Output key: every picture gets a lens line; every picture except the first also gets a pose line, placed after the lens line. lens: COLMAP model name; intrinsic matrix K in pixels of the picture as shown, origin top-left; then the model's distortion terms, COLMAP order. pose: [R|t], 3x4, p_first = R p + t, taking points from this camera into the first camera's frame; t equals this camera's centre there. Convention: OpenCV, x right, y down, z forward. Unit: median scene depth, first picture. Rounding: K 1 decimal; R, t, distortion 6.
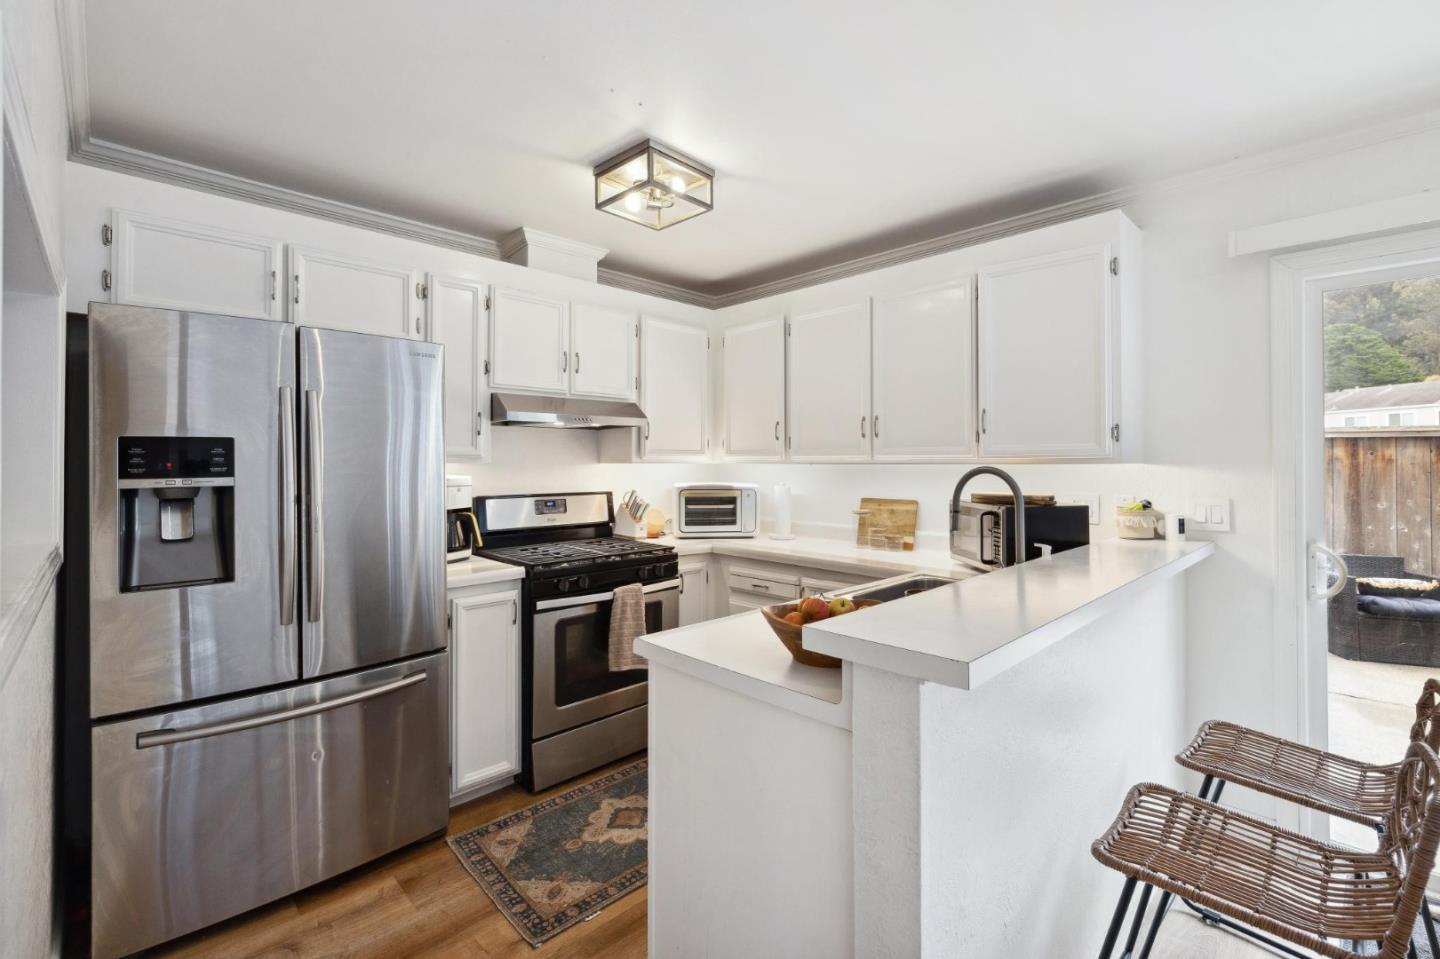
lens RADIAL K [[610.0, 0, 712.5], [0, 610.0, 456.1], [0, 0, 1]] dist [-0.000488, 0.000044]
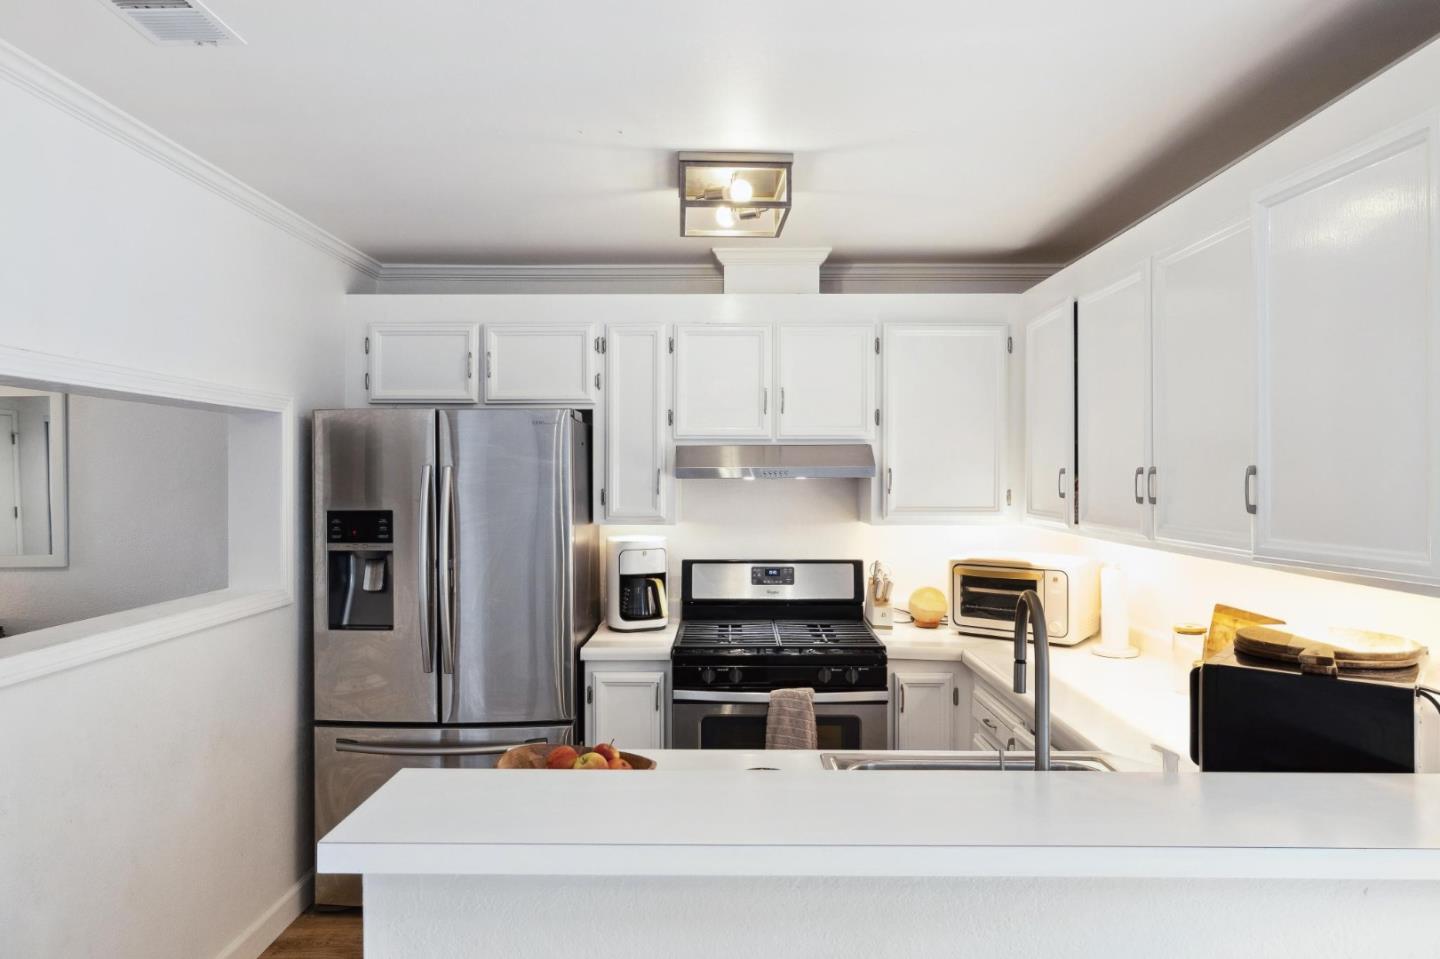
lens RADIAL K [[865.5, 0, 742.3], [0, 865.5, 476.2], [0, 0, 1]] dist [-0.002097, -0.000918]
pose [[0.729458, 0.000381, -0.684026, 0.573893], [0.006324, 0.999953, 0.007301, -0.068613], [0.683997, -0.009652, 0.729421, 0.151130]]
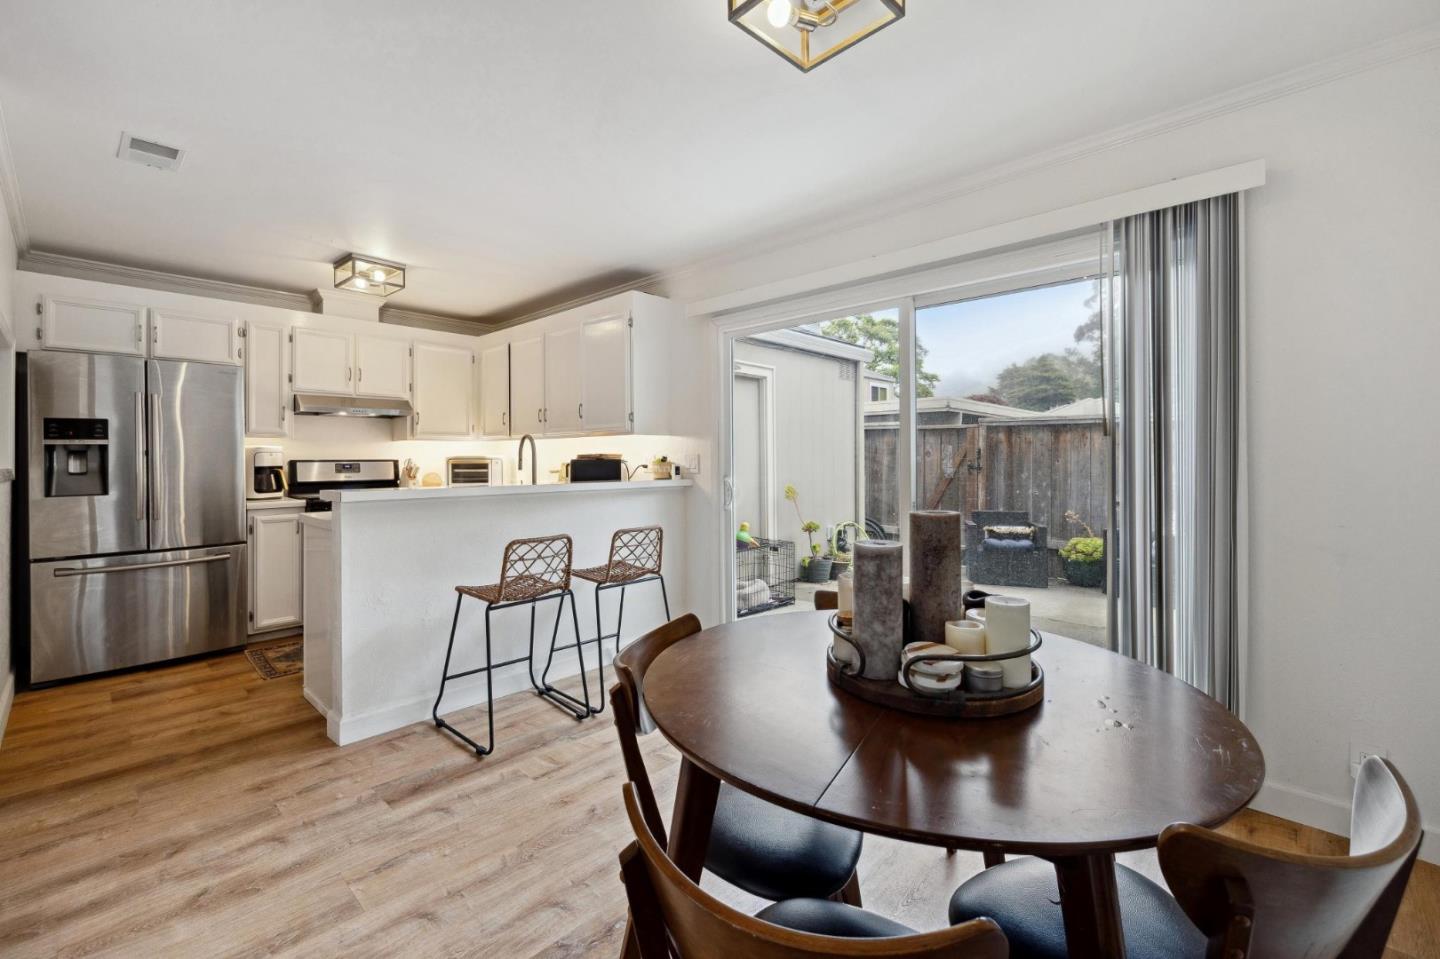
lens RADIAL K [[593.3, 0, 692.3], [0, 593.3, 452.8], [0, 0, 1]] dist [-0.000488, 0.000180]
pose [[0.999555, -0.003904, 0.029571, 0.640165], [0.003854, 0.999991, 0.001751, 0.051811], [-0.029577, -0.001637, 0.999561, -0.588122]]
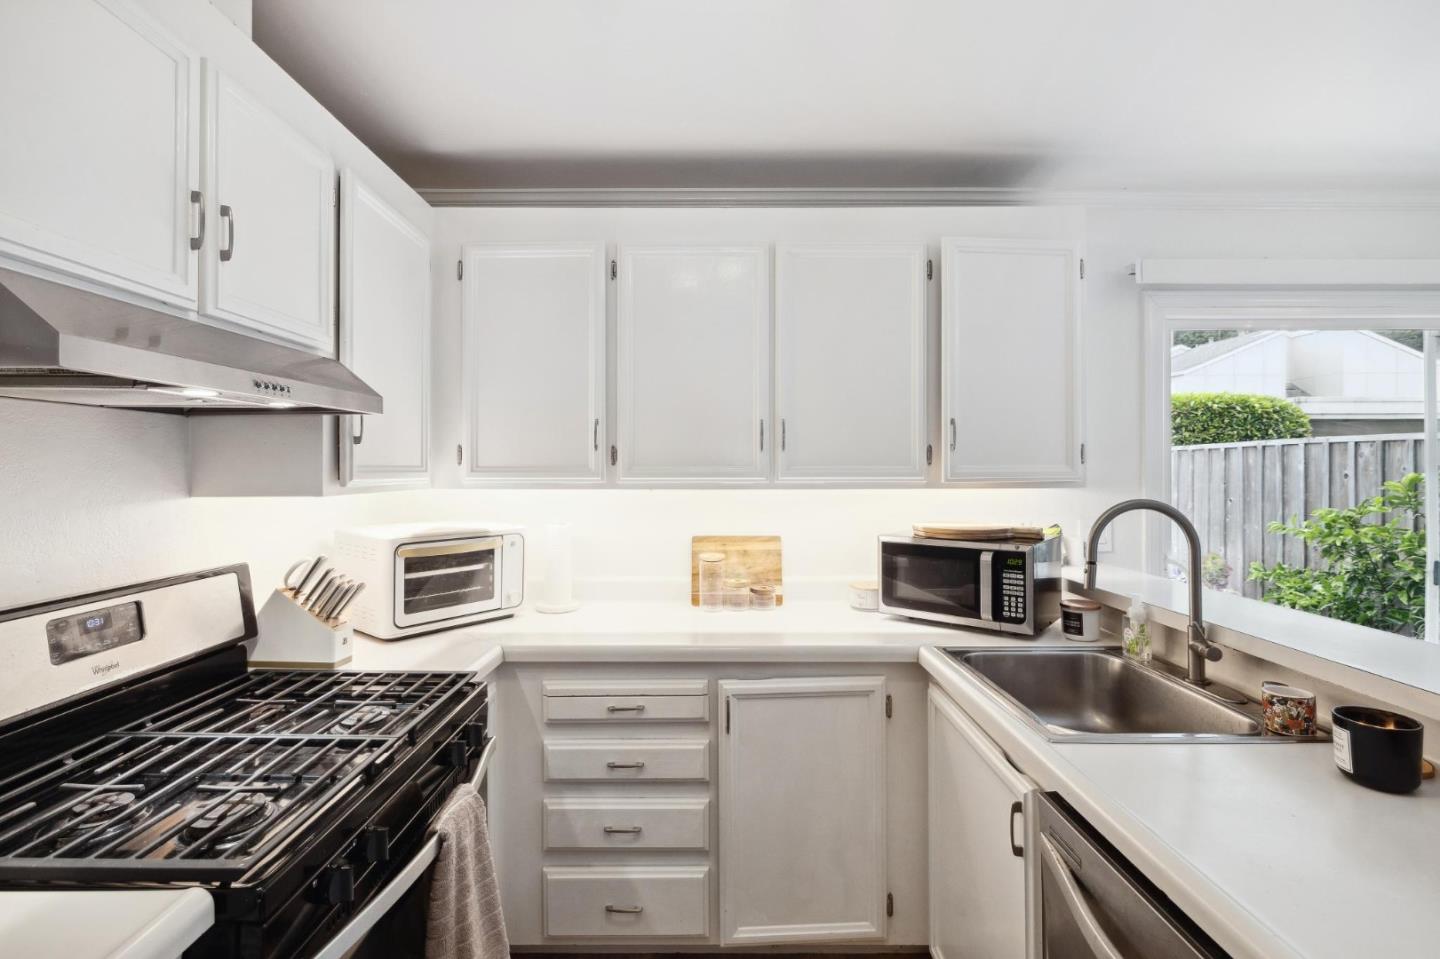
lens RADIAL K [[654.3, 0, 702.0], [0, 654.3, 465.1], [0, 0, 1]] dist [0.000207, 0.000145]
pose [[0.698916, 0.002210, 0.715200, -0.337631], [-0.004925, 0.999986, 0.001723, -0.015737], [-0.715187, -0.004726, 0.698917, 0.574314]]
